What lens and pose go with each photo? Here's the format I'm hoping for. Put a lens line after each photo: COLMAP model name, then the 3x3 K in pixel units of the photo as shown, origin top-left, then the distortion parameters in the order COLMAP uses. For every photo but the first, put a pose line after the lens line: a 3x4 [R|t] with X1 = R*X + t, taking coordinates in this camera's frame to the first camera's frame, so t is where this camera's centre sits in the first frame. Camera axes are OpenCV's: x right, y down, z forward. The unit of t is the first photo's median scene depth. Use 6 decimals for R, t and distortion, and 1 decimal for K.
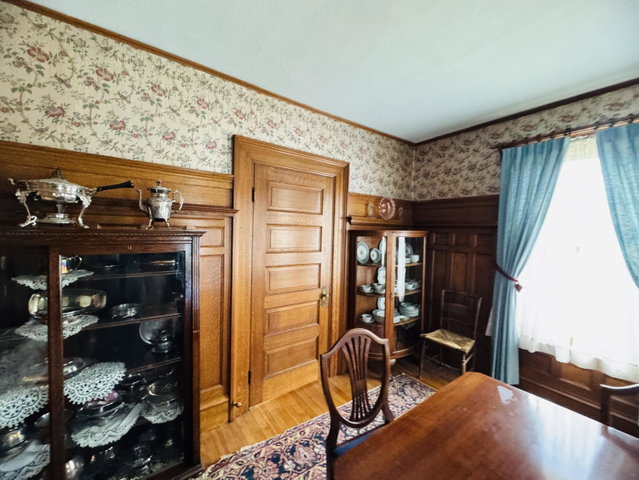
lens RADIAL K [[255.8, 0, 320.3], [0, 255.8, 238.9], [0, 0, 1]] dist [-0.003517, -0.000259]
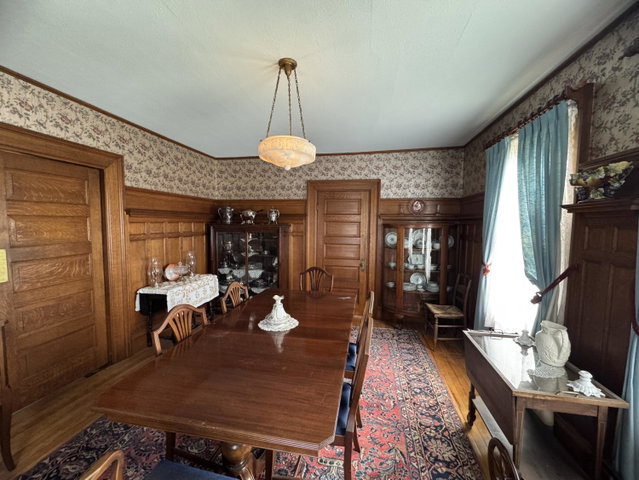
lens RADIAL K [[259.0, 0, 319.8], [0, 259.0, 239.7], [0, 0, 1]] dist [-0.002140, -0.000228]
pose [[0.670996, 0.023597, -0.741085, 1.035014], [-0.018205, 0.999716, 0.015349, 0.042849], [0.741237, 0.003192, 0.671236, -0.295193]]
